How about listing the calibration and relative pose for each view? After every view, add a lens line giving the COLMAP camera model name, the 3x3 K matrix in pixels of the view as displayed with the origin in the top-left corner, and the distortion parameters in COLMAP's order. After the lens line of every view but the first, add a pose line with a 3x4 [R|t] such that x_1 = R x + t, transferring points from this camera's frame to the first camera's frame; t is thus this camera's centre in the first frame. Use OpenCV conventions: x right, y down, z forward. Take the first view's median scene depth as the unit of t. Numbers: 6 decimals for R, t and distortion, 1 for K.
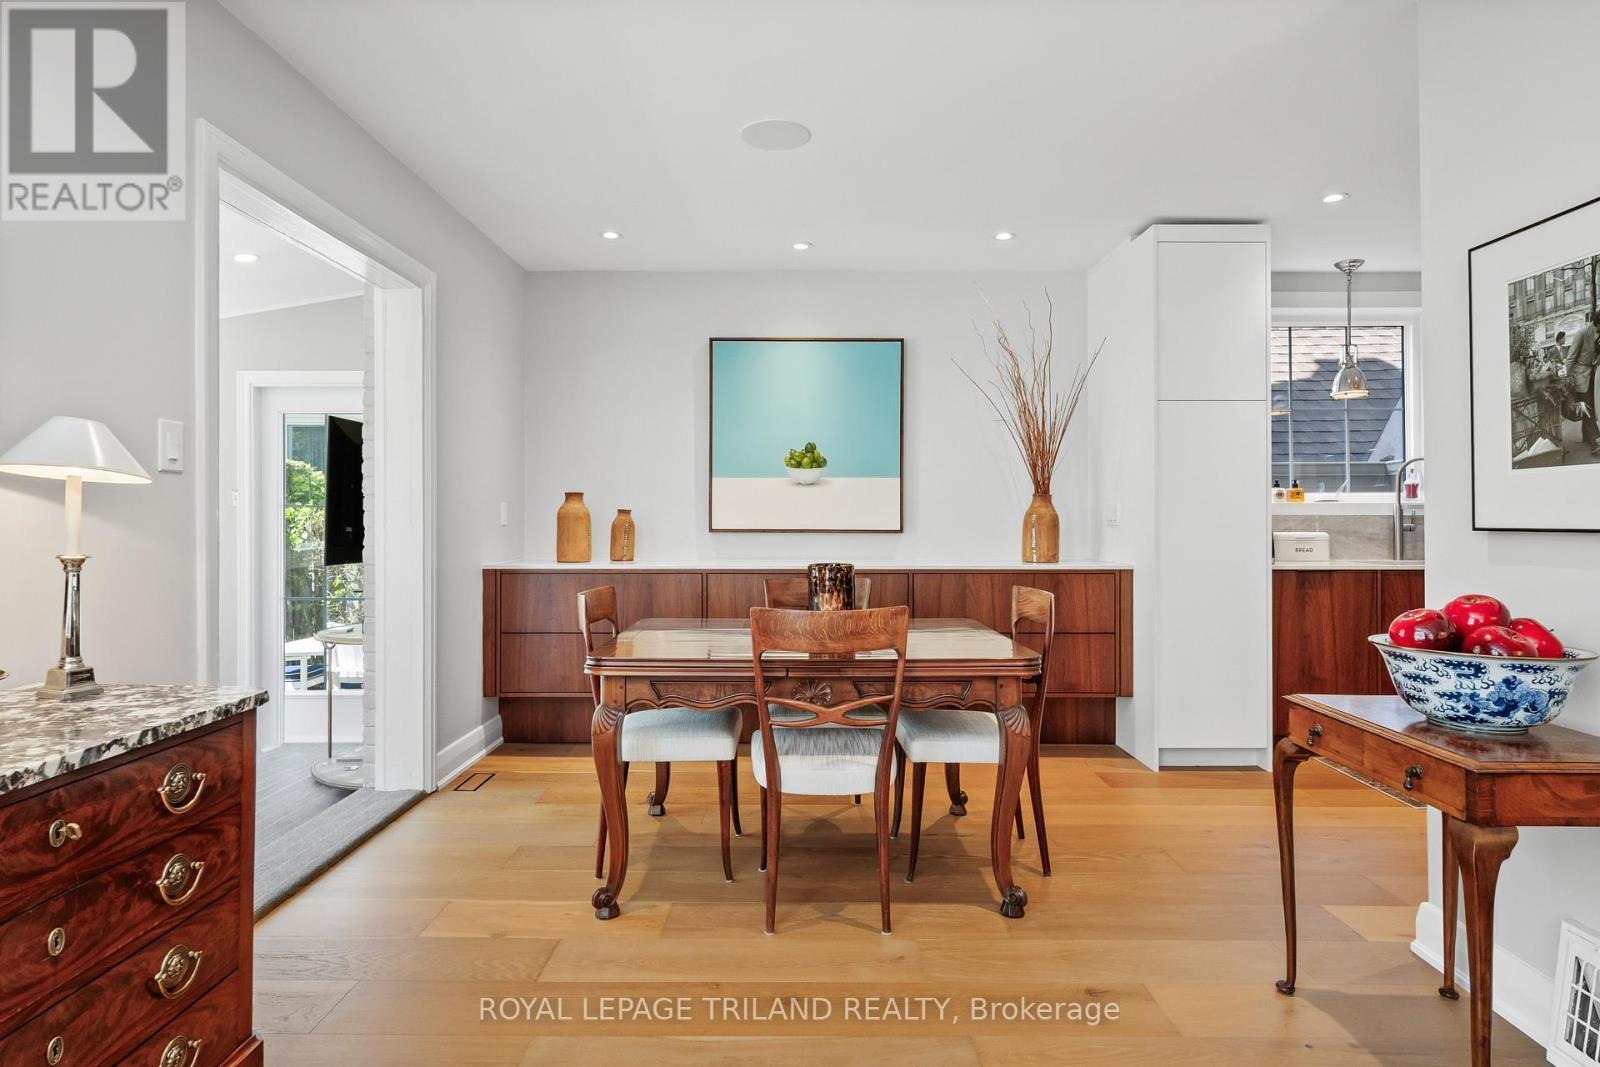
lens RADIAL K [[853.5, 0, 801.0], [0, 853.5, 521.5], [0, 0, 1]] dist [-0.001305, -0.000572]
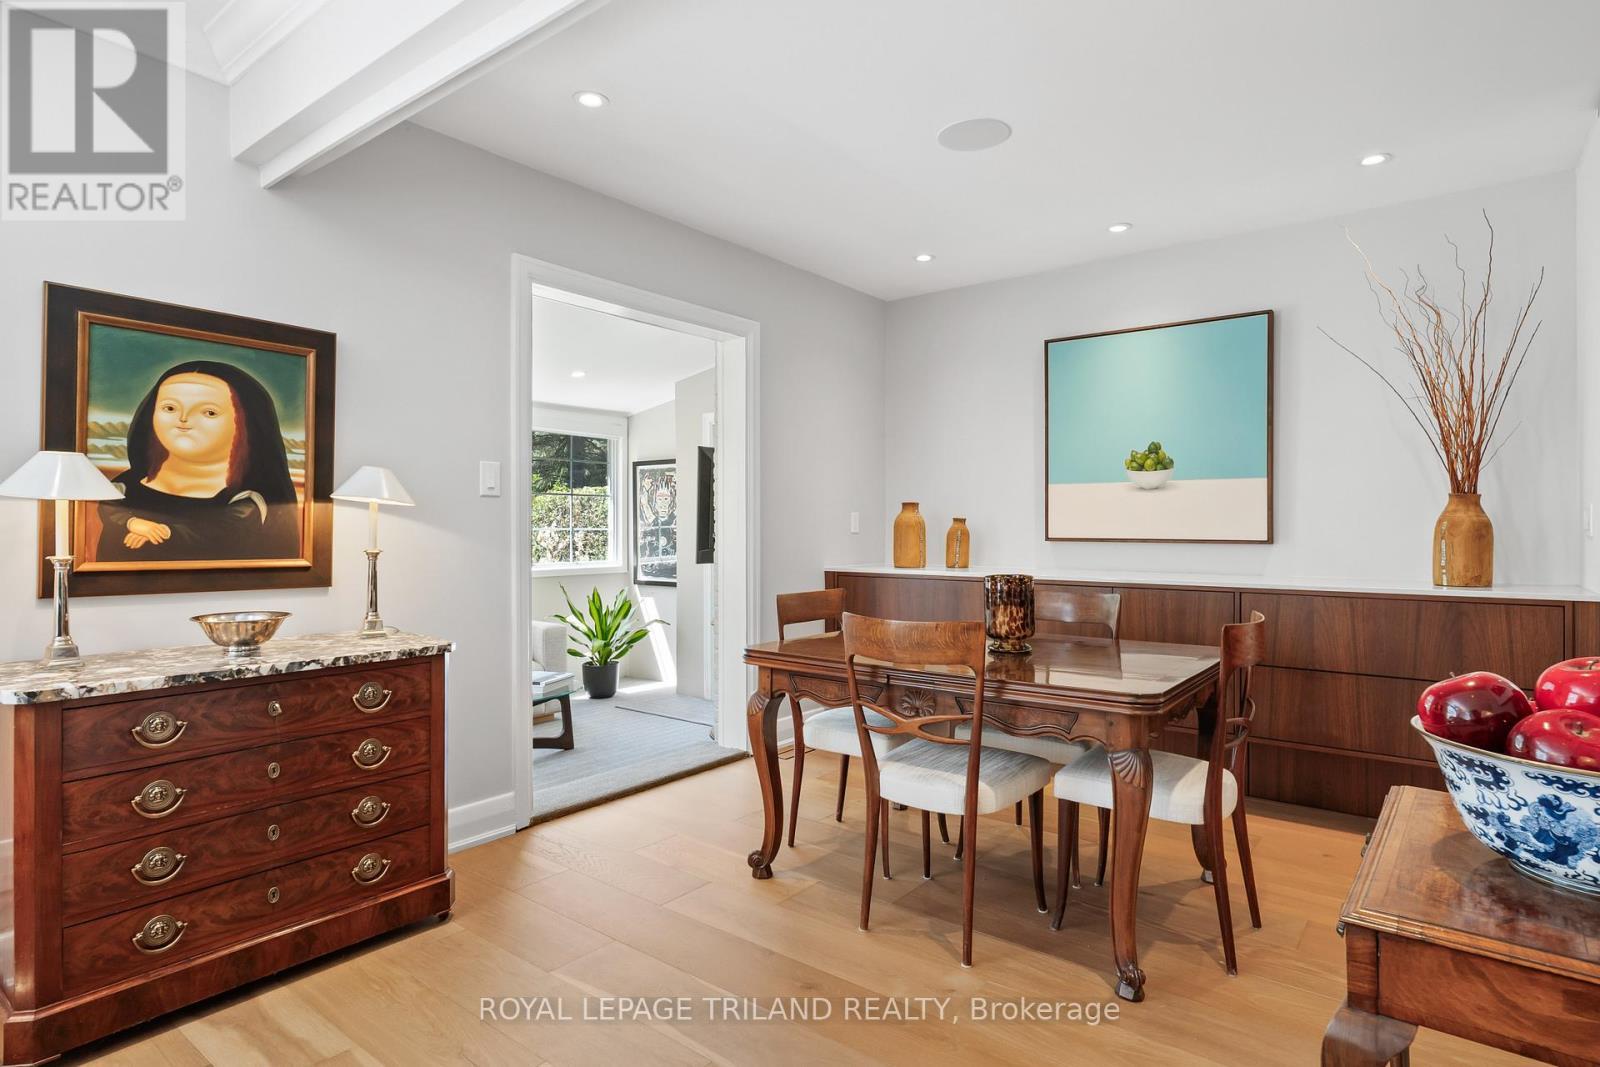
lens RADIAL K [[841.7, 0, 800.0], [0, 841.7, 533.5], [0, 0, 1]] dist [-0.001642, -0.000945]
pose [[0.792976, 0.004863, -0.609233, 0.538069], [-0.001648, 0.999982, 0.005837, -0.002068], [0.609250, -0.003625, 0.792970, 0.152855]]
